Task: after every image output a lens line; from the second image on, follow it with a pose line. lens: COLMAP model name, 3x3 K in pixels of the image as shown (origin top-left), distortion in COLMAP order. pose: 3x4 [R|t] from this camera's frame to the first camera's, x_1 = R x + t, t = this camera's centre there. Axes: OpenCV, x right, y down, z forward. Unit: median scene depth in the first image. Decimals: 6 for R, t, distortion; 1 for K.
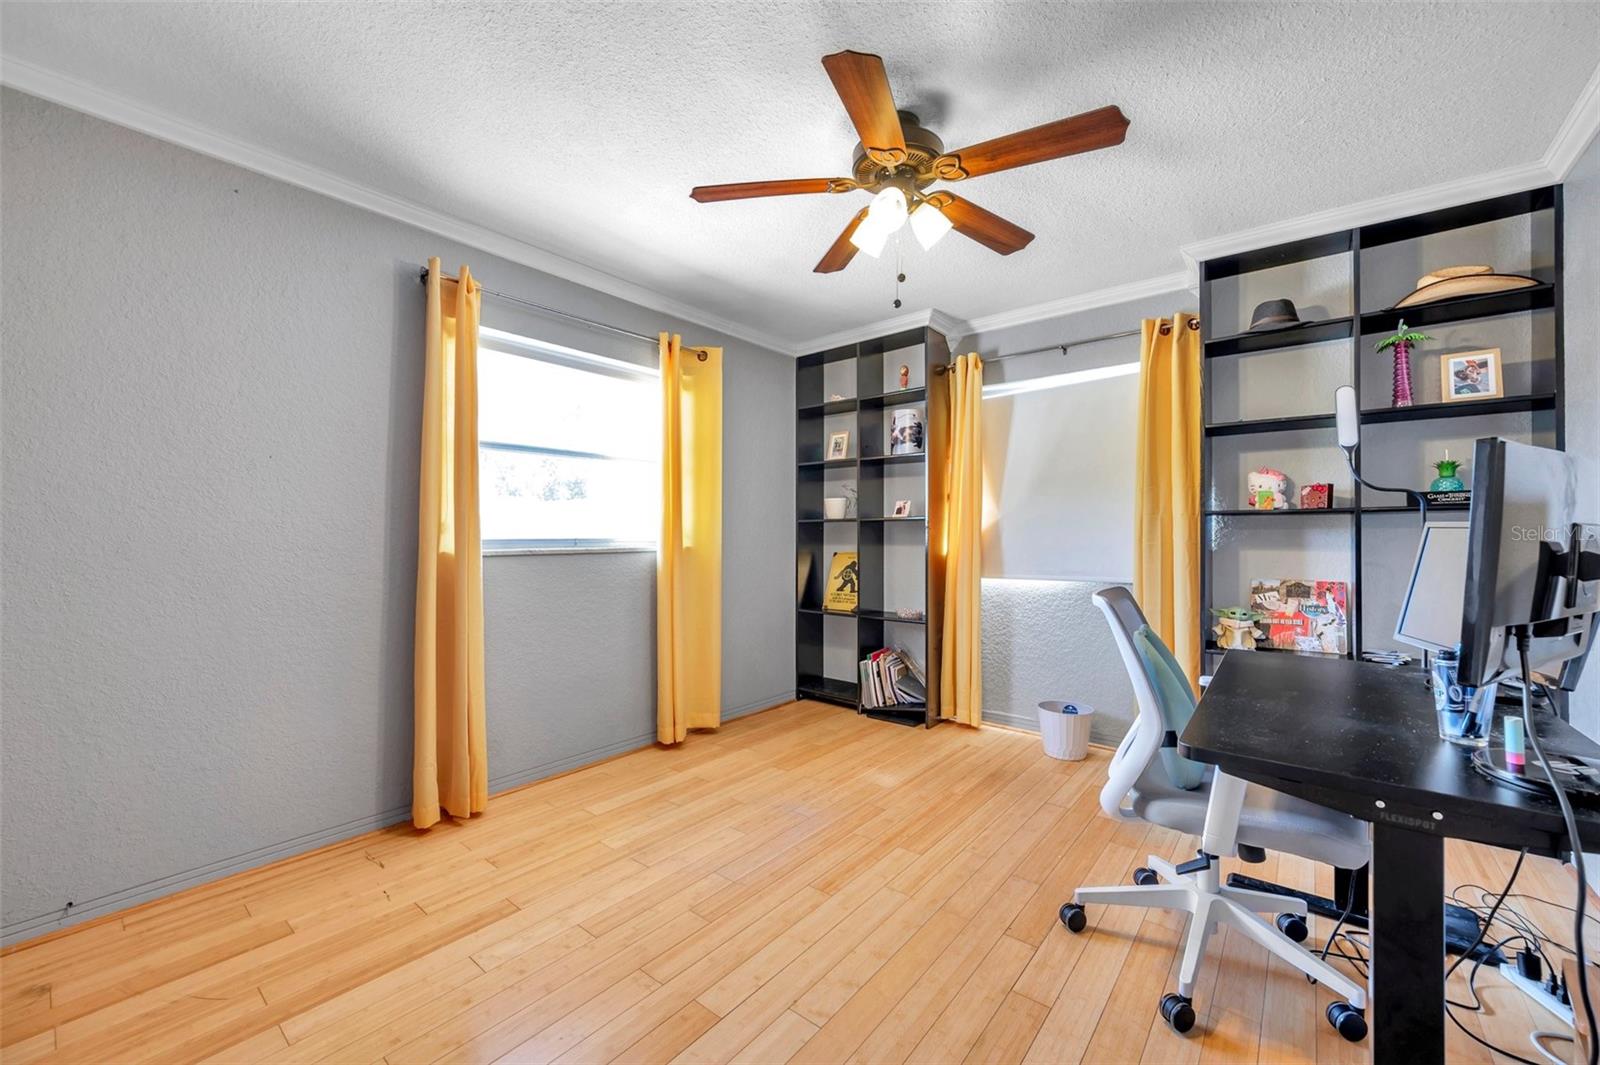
lens RADIAL K [[630.9, 0, 796.7], [0, 630.9, 530.1], [0, 0, 1]] dist [-0.001194, -0.000018]
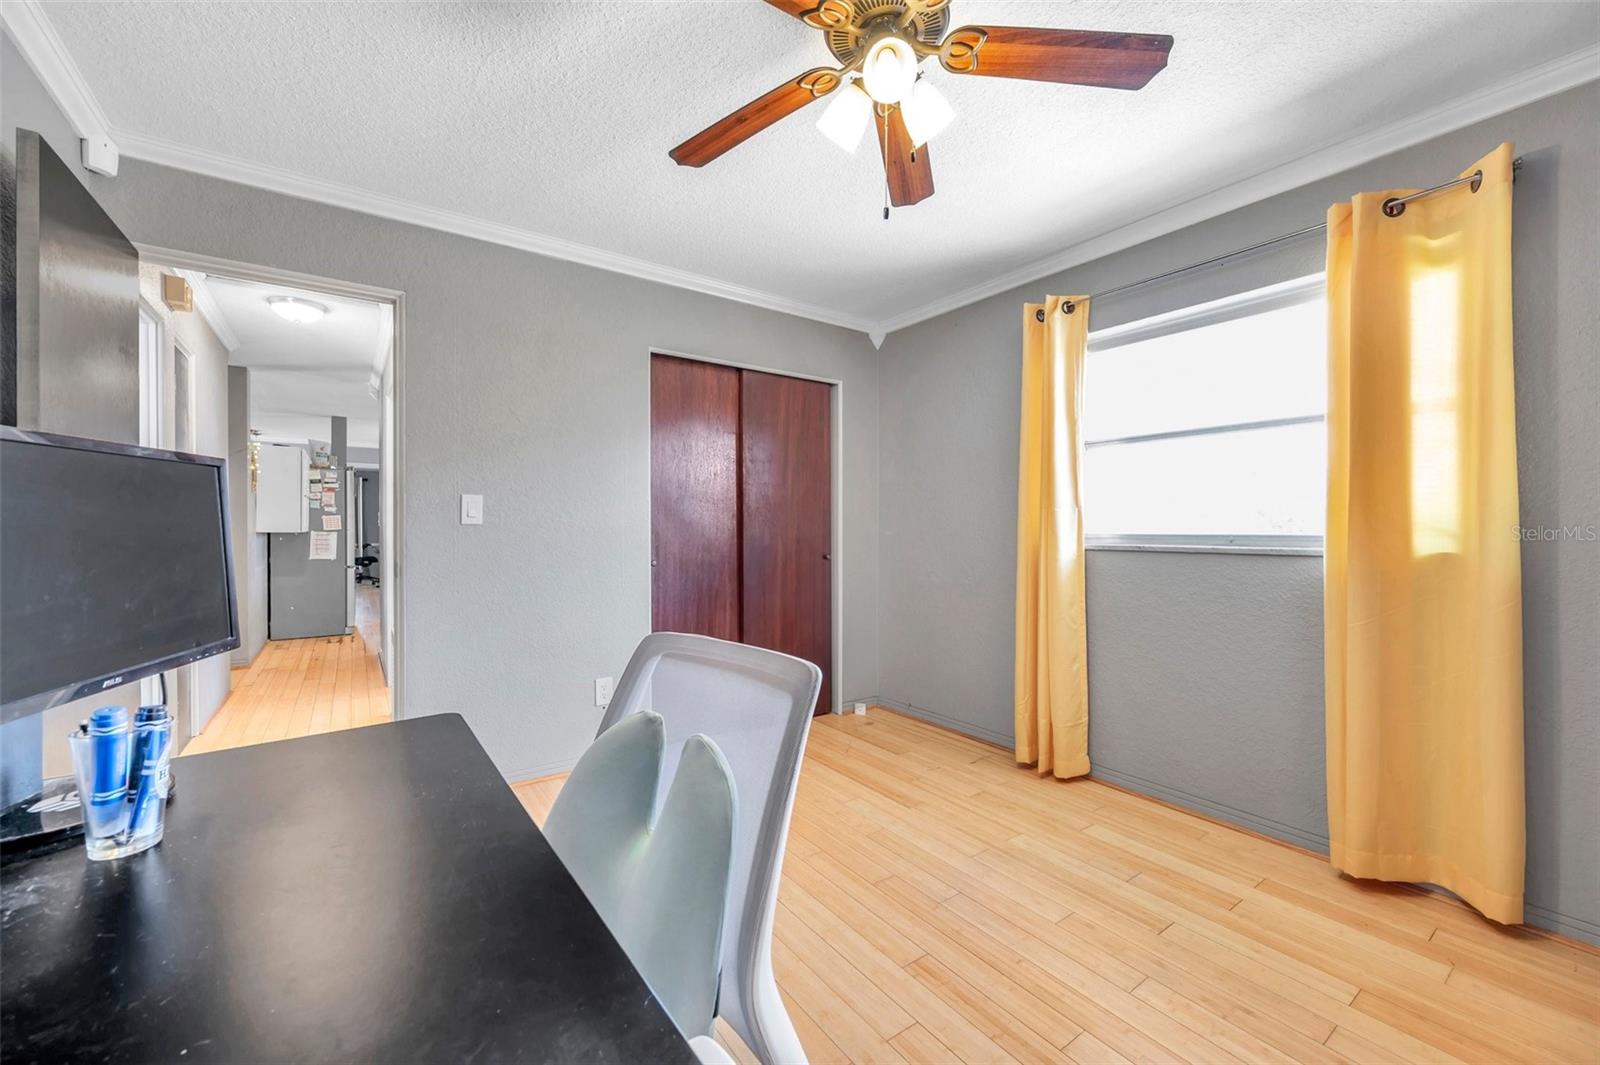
lens RADIAL K [[630.9, 0, 796.7], [0, 630.9, 530.1], [0, 0, 1]] dist [-0.001194, -0.000018]
pose [[-0.267929, 0.005847, -0.963421, 0.709660], [0.009640, 0.999948, 0.003388, -0.001202], [0.963390, -0.008379, -0.267972, 0.870314]]
